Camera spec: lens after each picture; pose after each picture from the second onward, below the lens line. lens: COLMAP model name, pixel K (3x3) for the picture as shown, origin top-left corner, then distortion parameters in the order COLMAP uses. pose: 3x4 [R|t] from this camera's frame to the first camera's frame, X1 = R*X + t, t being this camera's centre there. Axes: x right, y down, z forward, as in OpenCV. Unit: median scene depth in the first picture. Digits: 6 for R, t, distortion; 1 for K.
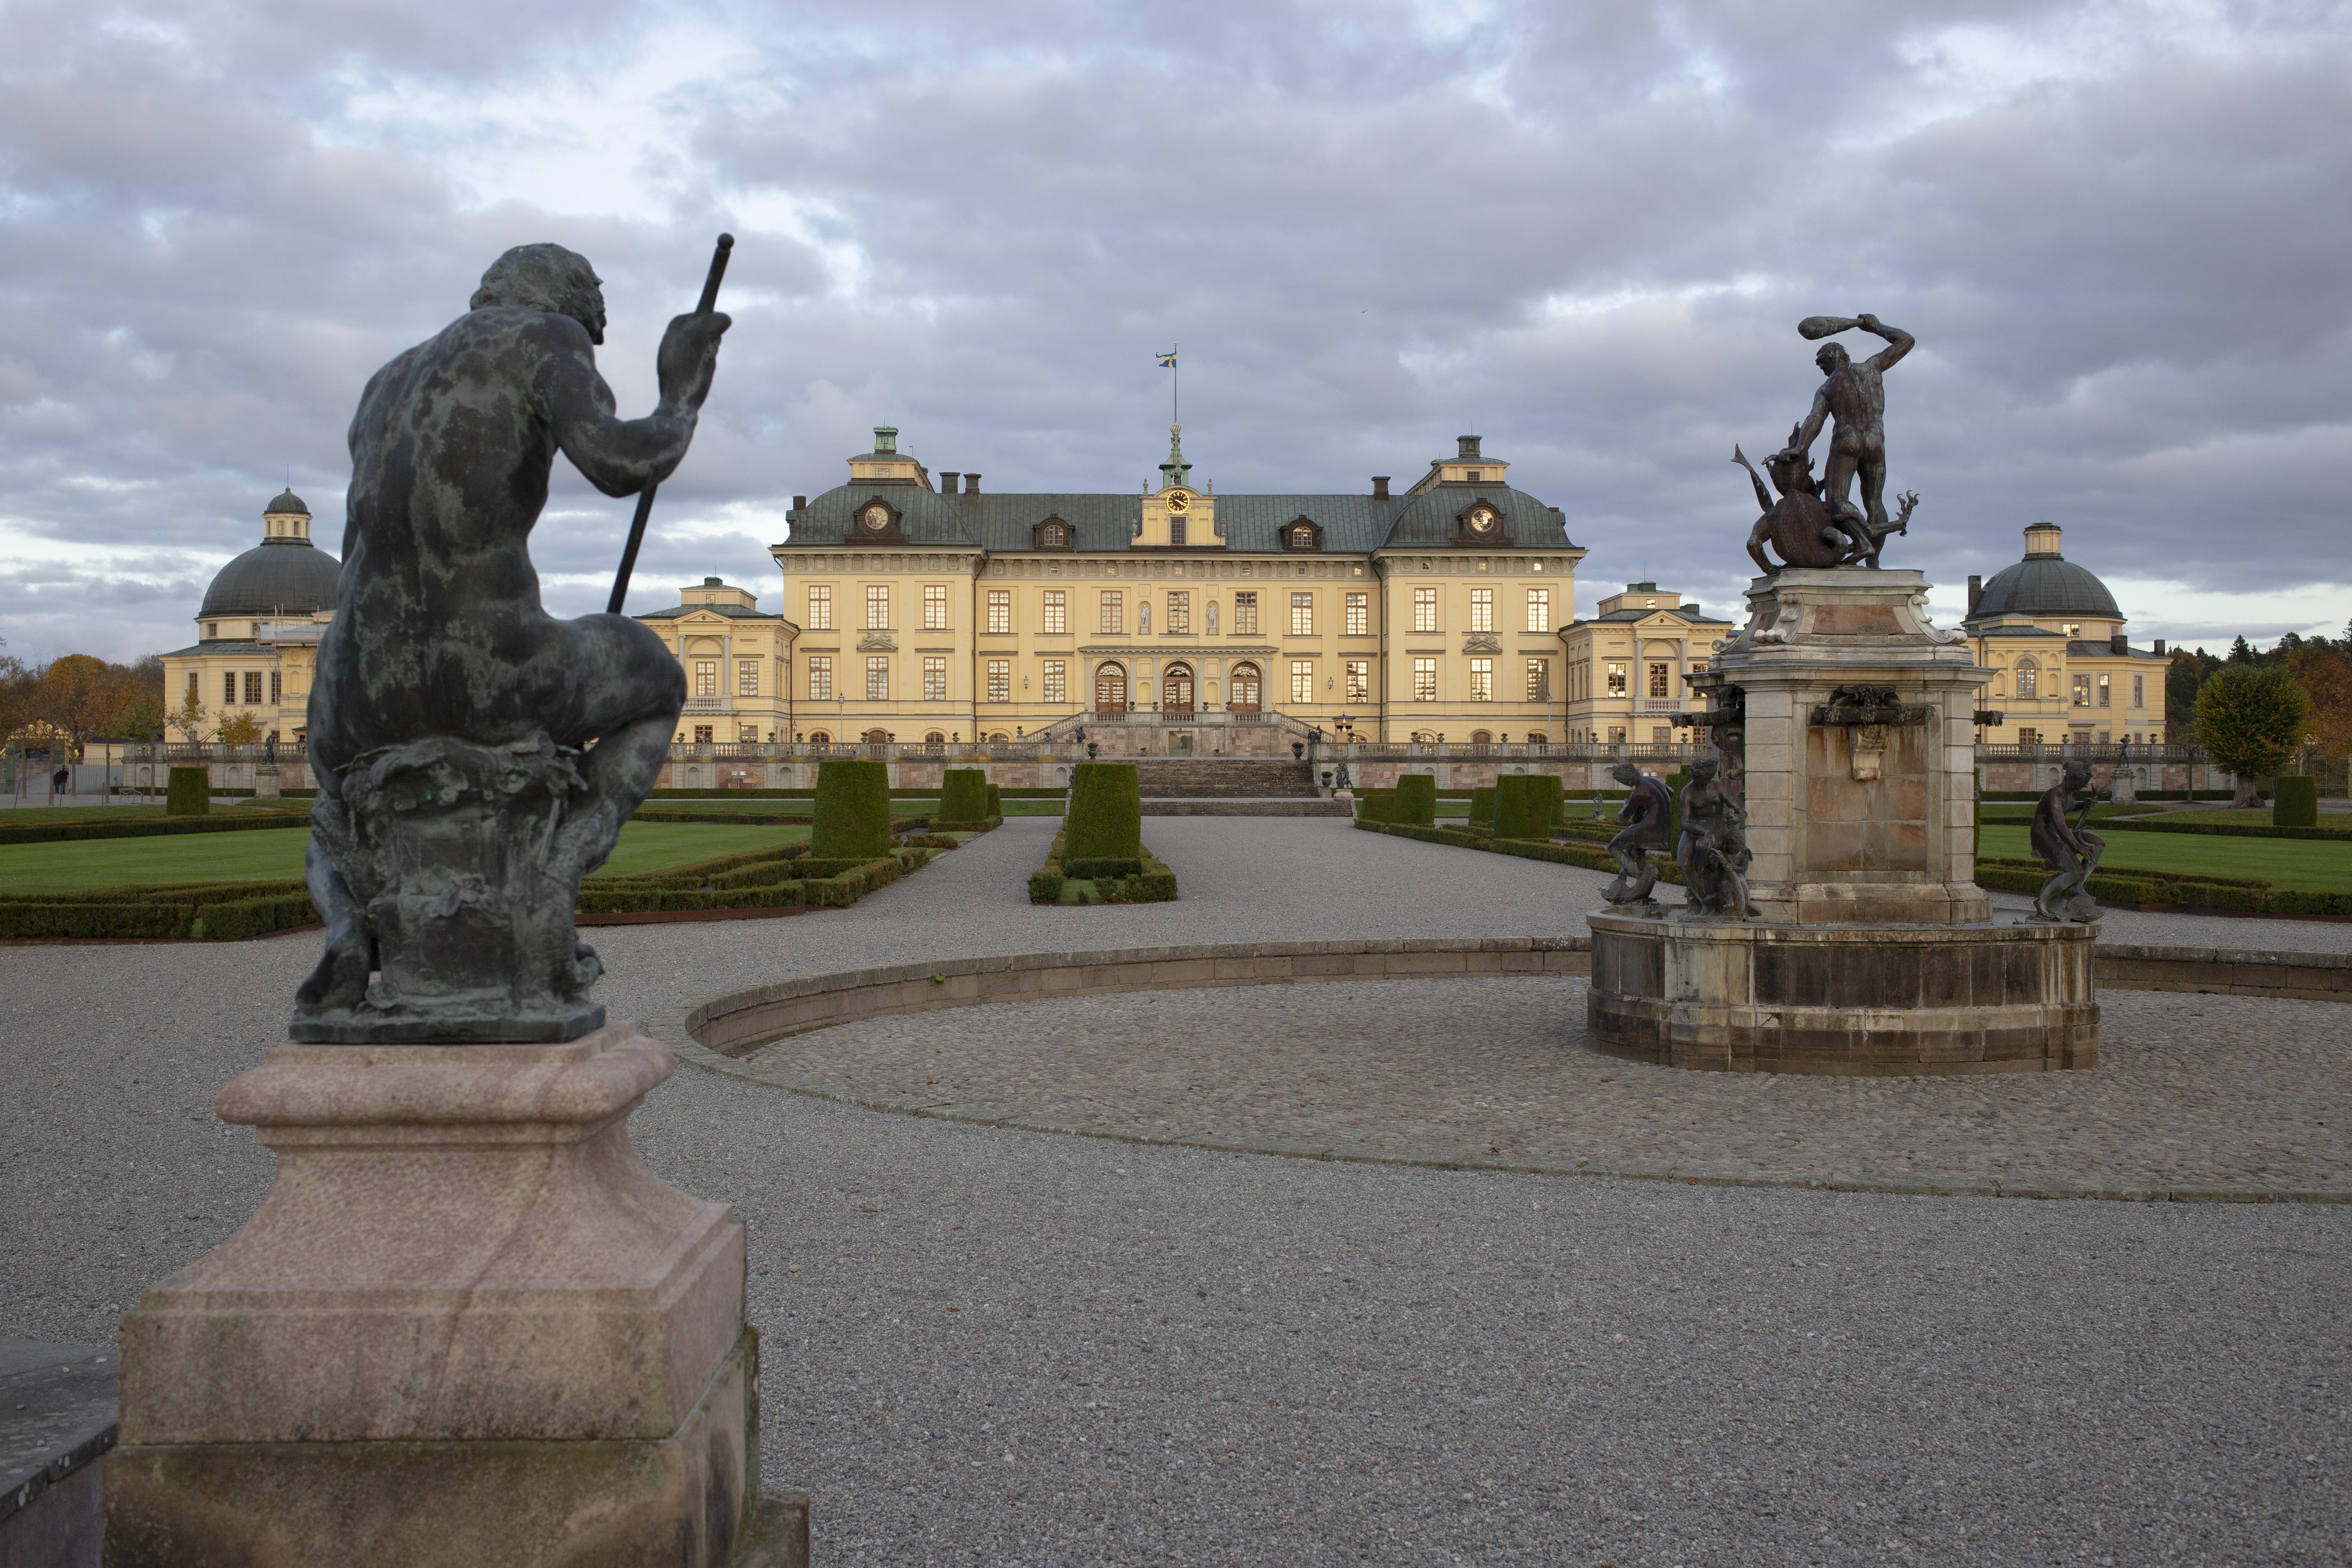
lens RADIAL K [[2554.3, 0, 1176.0], [0, 2554.3, 784.0], [0, 0, 1]] dist [-0.062673, 0.004598]
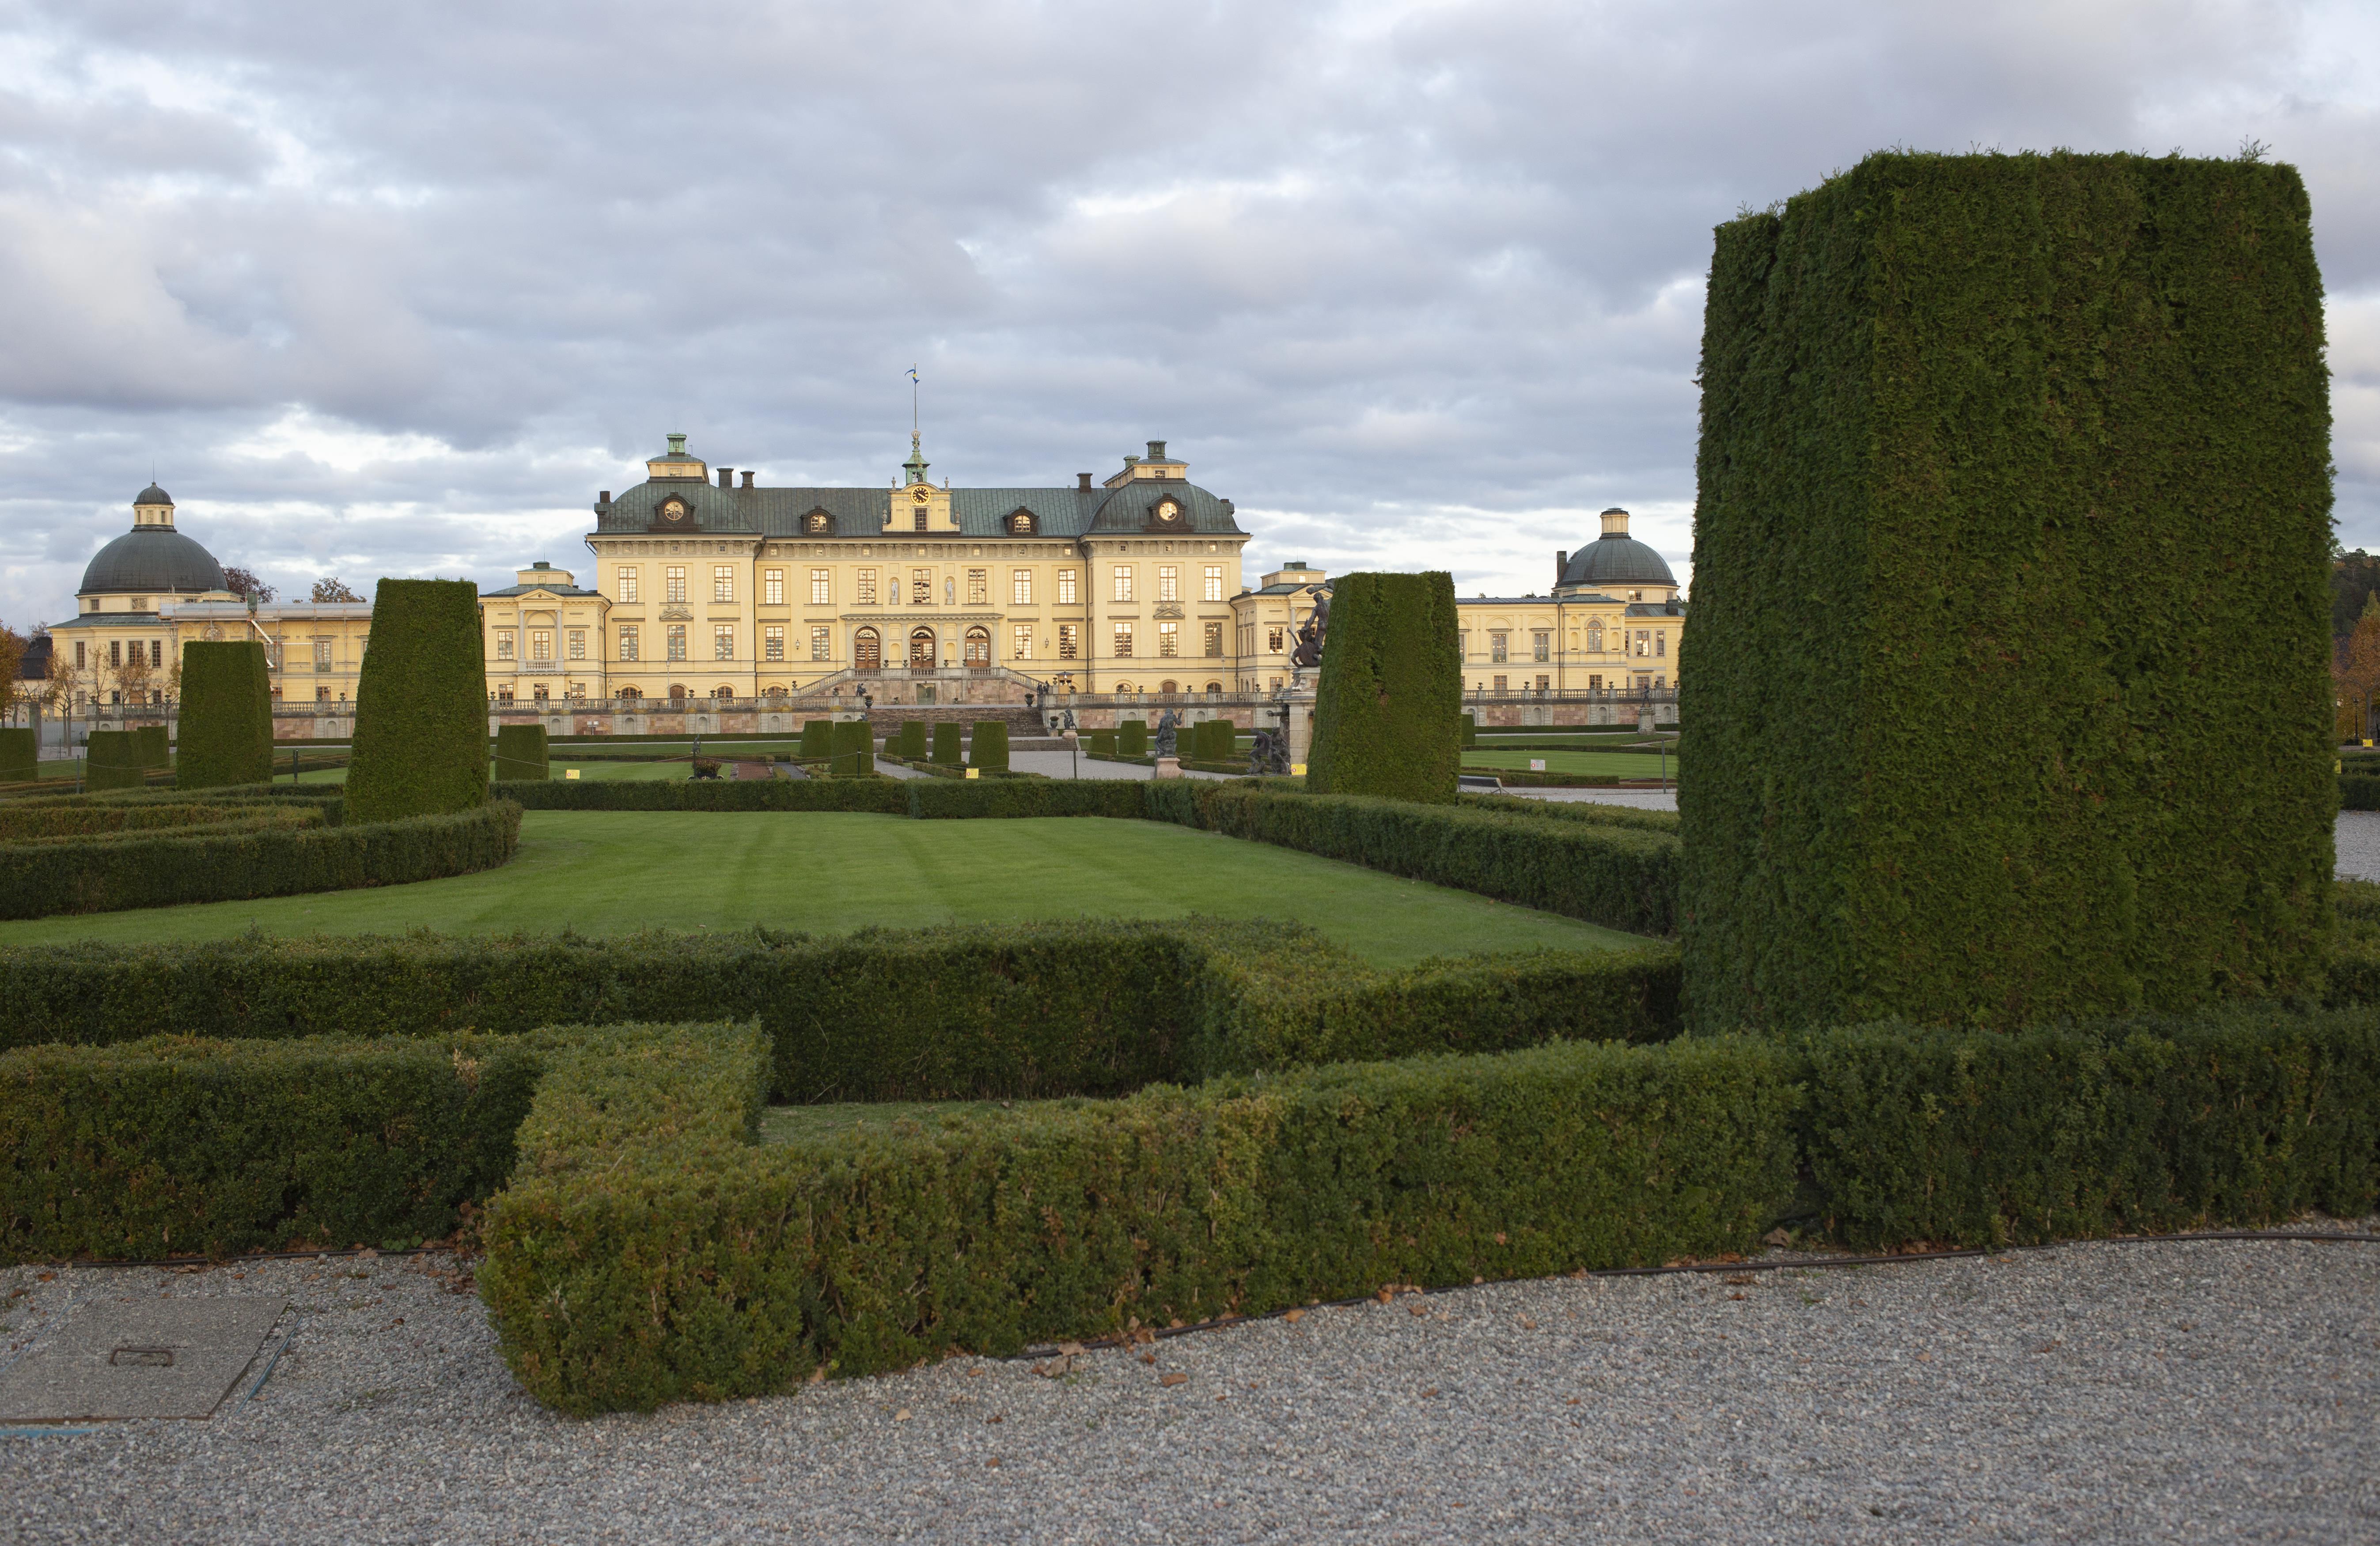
lens RADIAL K [[2596.1, 0, 1190.0], [0, 2596.1, 773.0], [0, 0, 1]] dist [-0.051114, 0.009105]
pose [[0.991055, -0.014281, 0.132690, -0.038434], [0.011569, 0.999709, 0.021188, -0.002480], [-0.132954, -0.019463, 0.990931, -0.254093]]
